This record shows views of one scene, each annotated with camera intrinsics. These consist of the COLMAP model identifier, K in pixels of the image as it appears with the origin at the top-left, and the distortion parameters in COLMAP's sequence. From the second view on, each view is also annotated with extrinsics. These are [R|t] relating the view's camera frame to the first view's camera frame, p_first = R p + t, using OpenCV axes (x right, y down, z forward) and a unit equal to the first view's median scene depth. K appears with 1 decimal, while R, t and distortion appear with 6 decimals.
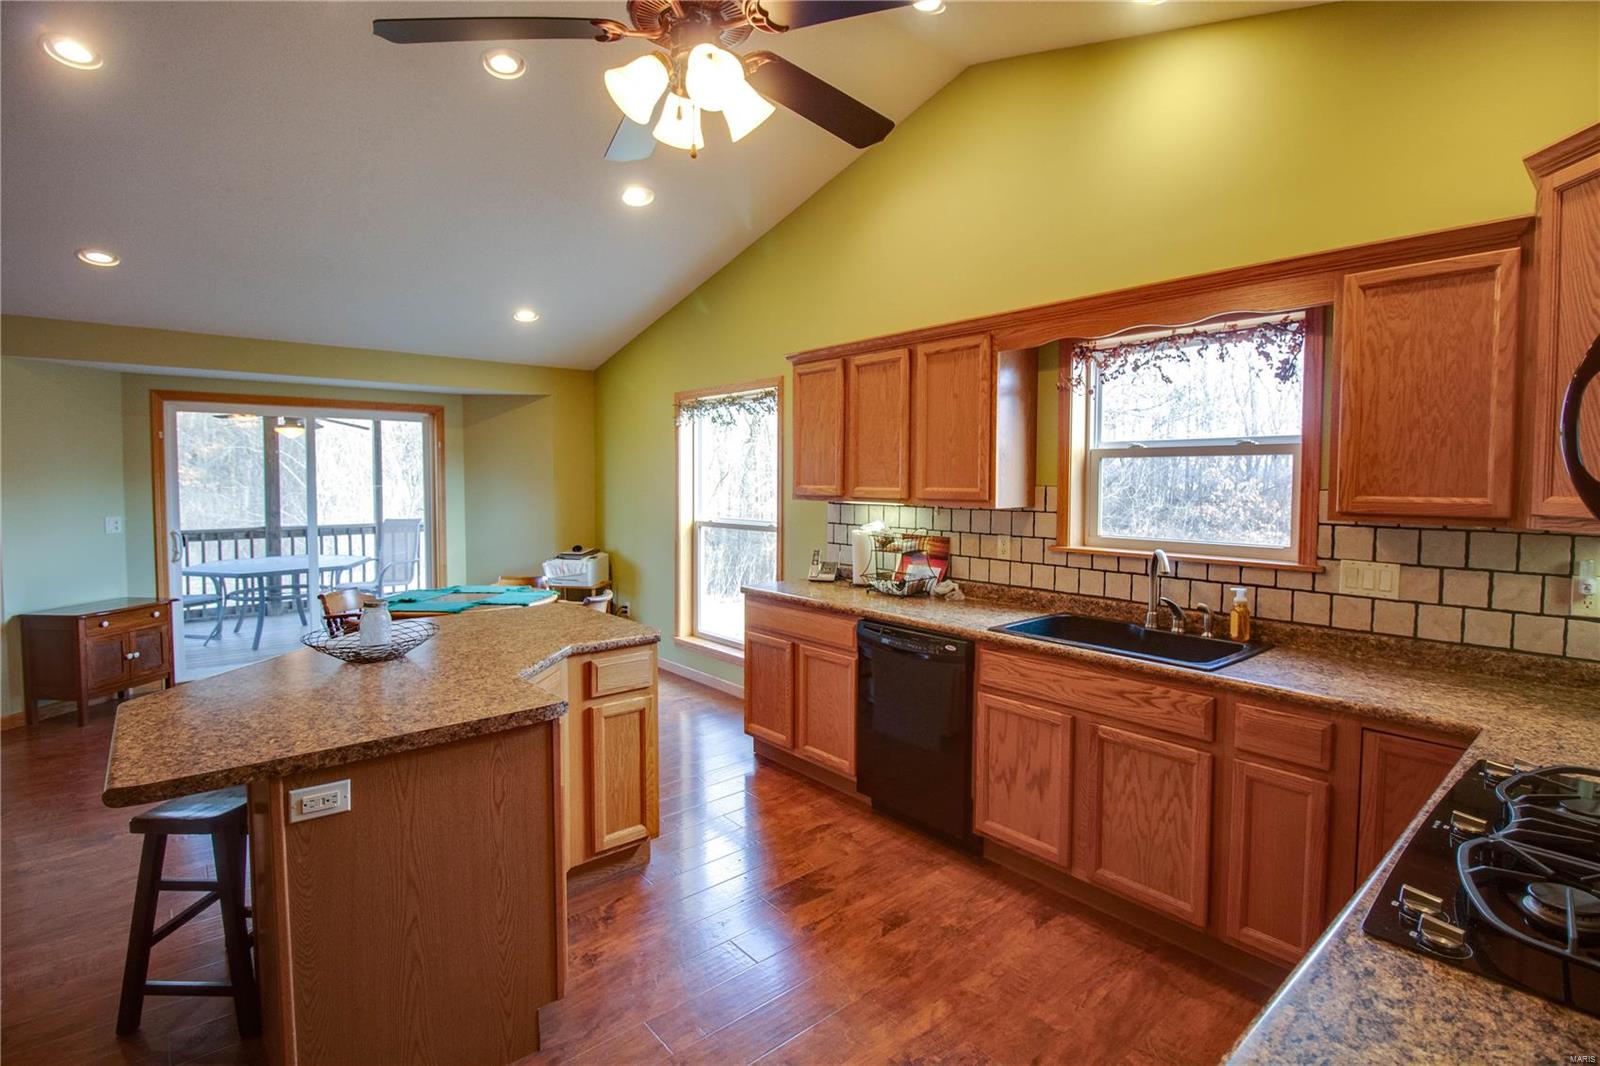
lens RADIAL K [[760.2, 0, 815.4], [0, 760.2, 529.5], [0, 0, 1]] dist [-0.013209, -0.003256]
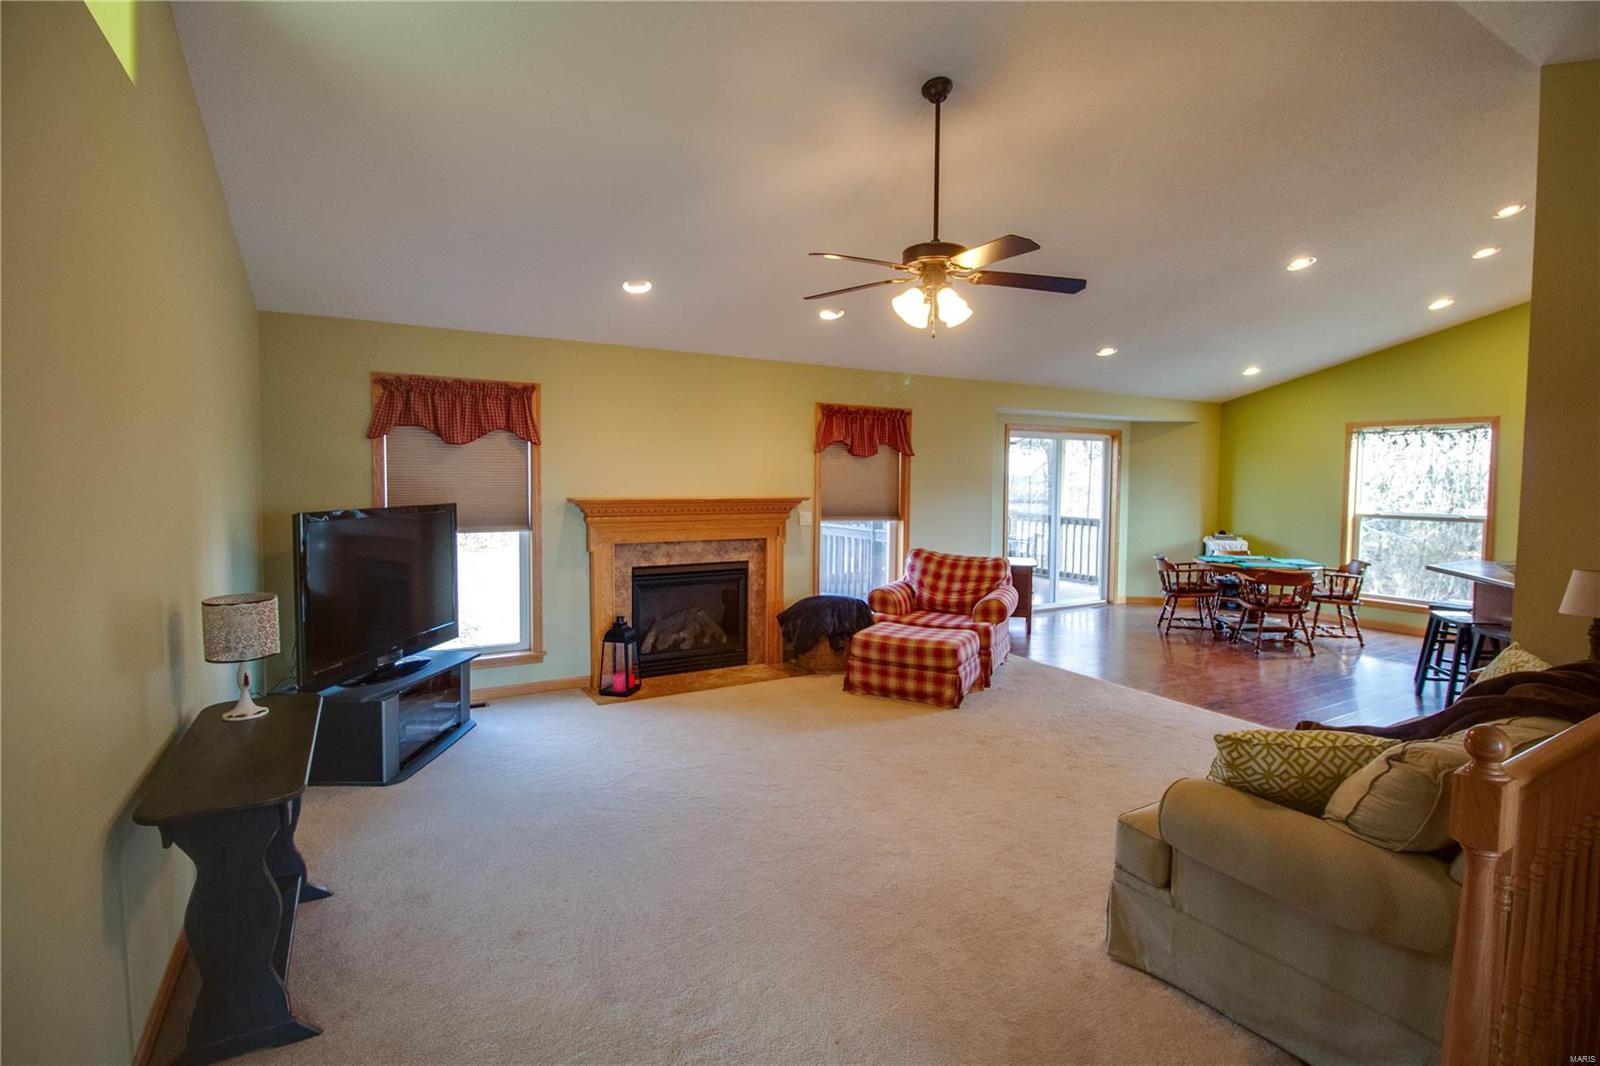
lens RADIAL K [[760.2, 0, 795.3], [0, 760.2, 524.1], [0, 0, 1]] dist [-0.013209, -0.003256]
pose [[0.983518, 0.016463, -0.180057, -0.992543], [-0.017438, 0.999841, -0.003833, 0.034718], [0.179965, 0.006910, 0.983649, -0.599945]]
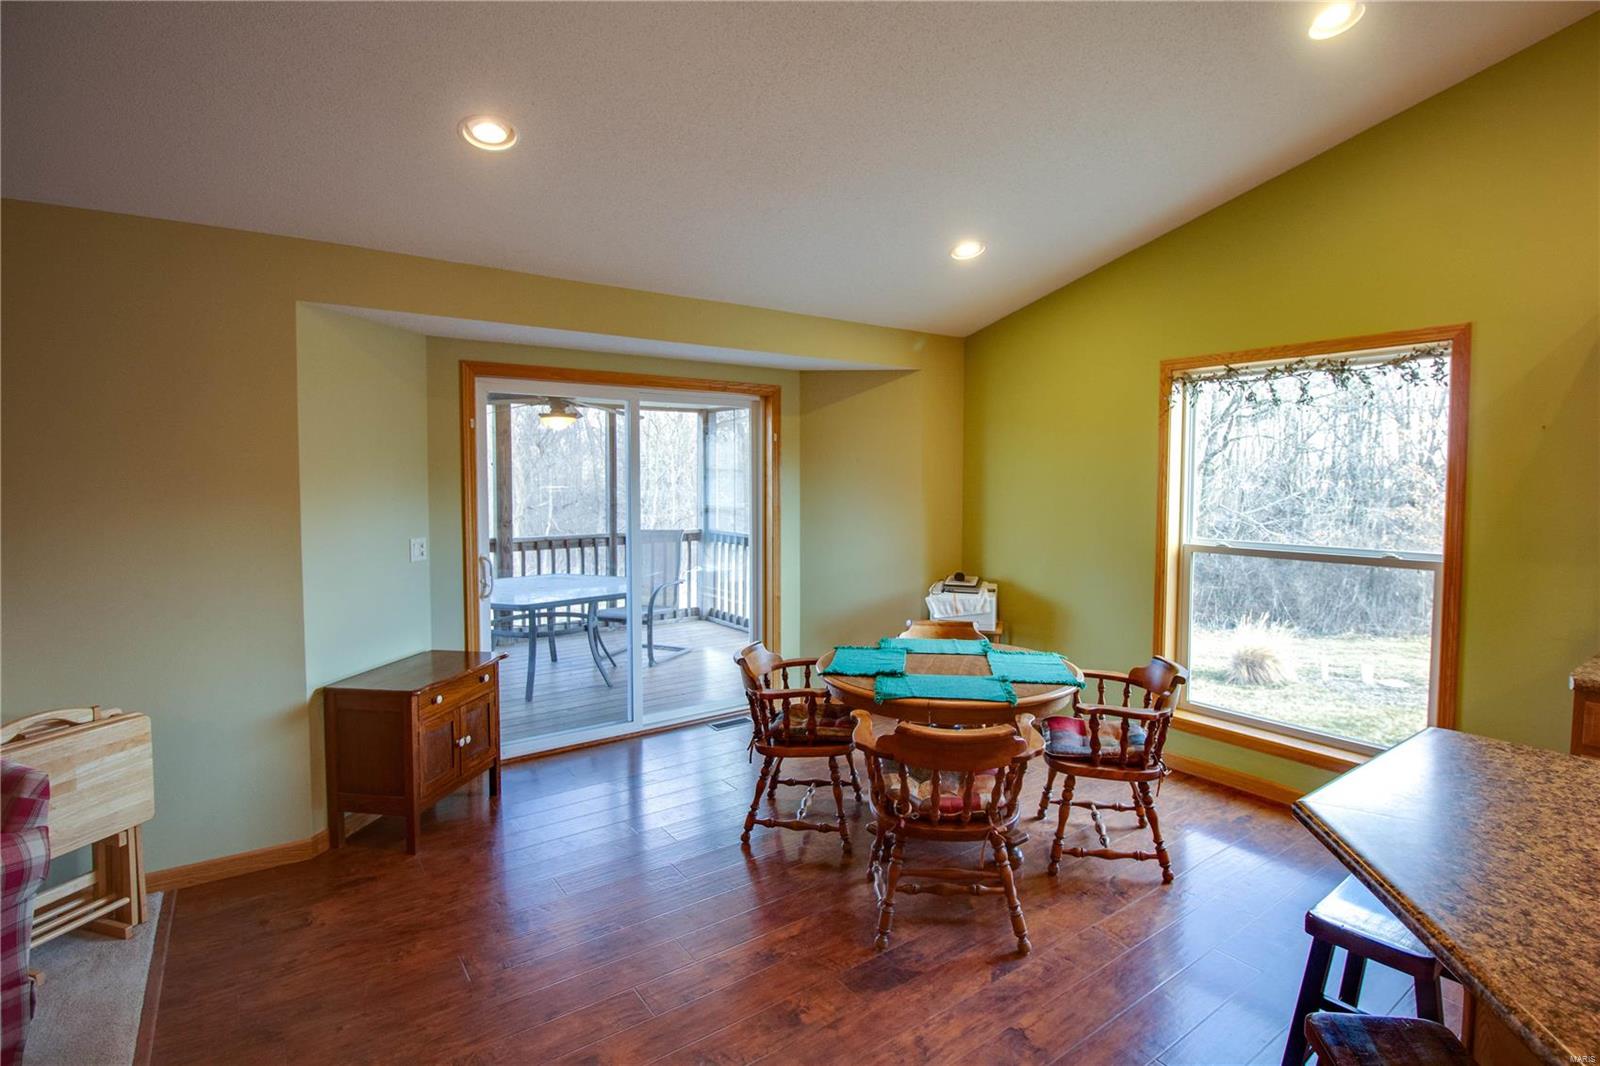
lens RADIAL K [[760.2, 0, 807.7], [0, 760.2, 524.3], [0, 0, 1]] dist [-0.013209, -0.003256]
pose [[0.996019, 0.003833, -0.089057, -0.470504], [-0.004226, 0.999982, -0.004227, -0.026184], [0.089040, 0.004587, 0.996018, 0.293972]]
